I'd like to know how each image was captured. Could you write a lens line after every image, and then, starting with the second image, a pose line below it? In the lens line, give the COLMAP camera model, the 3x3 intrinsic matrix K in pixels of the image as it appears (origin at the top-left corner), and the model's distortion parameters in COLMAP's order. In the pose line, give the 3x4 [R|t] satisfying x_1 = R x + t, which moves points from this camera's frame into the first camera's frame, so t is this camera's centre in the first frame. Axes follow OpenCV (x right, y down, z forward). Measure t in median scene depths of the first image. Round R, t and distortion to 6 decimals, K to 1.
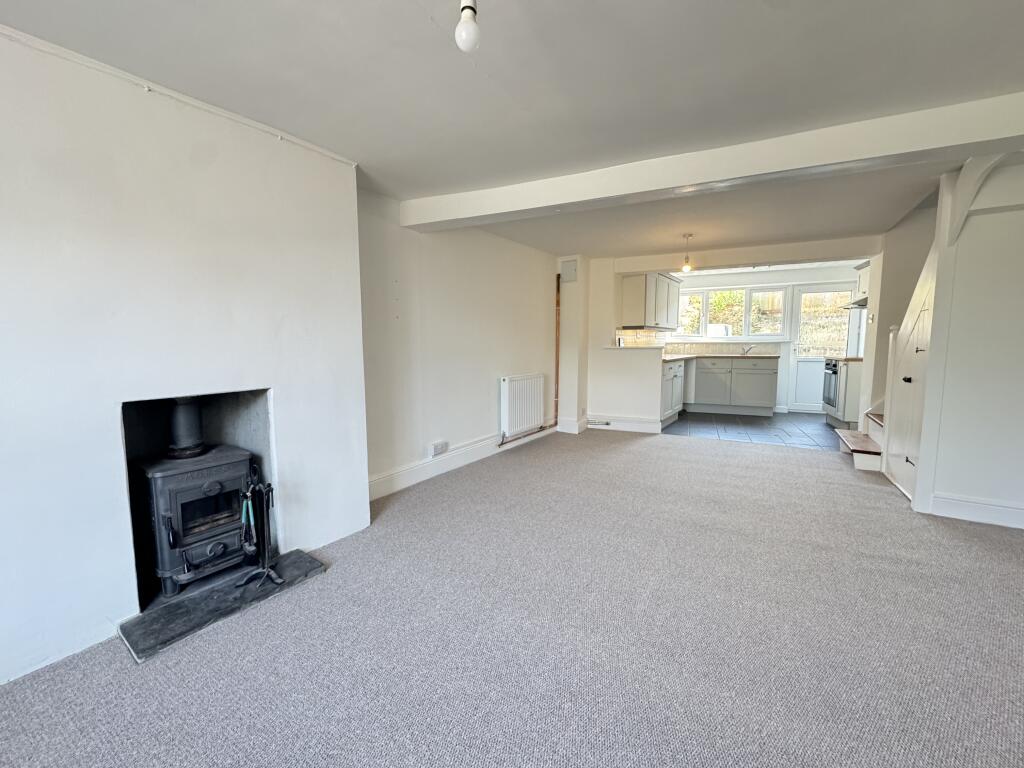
lens RADIAL K [[413.4, 0, 512.0], [0, 413.4, 384.0], [0, 0, 1]] dist [-0.000040, -0.000012]
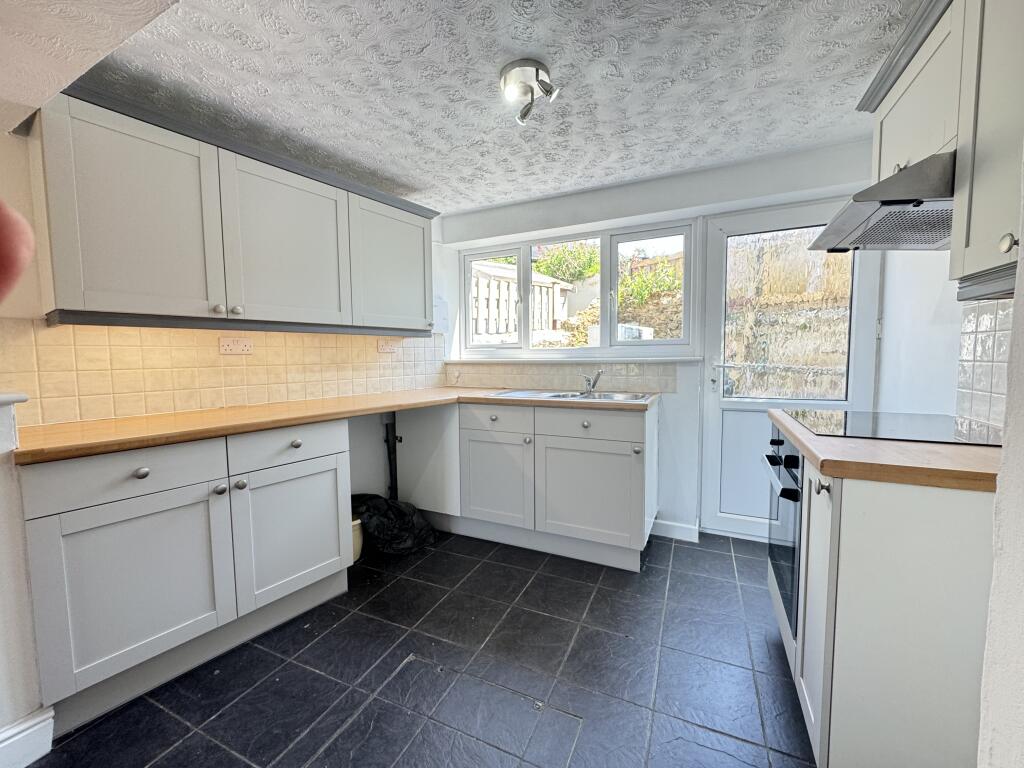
lens RADIAL K [[410.0, 0, 512.0], [0, 410.0, 384.0], [0, 0, 1]] dist [-0.000262, 0.000084]
pose [[0.999990, -0.001995, -0.004115, 0.492061], [0.001917, 0.999819, -0.018943, -0.071999], [0.004152, 0.018935, 0.999812, 0.600915]]
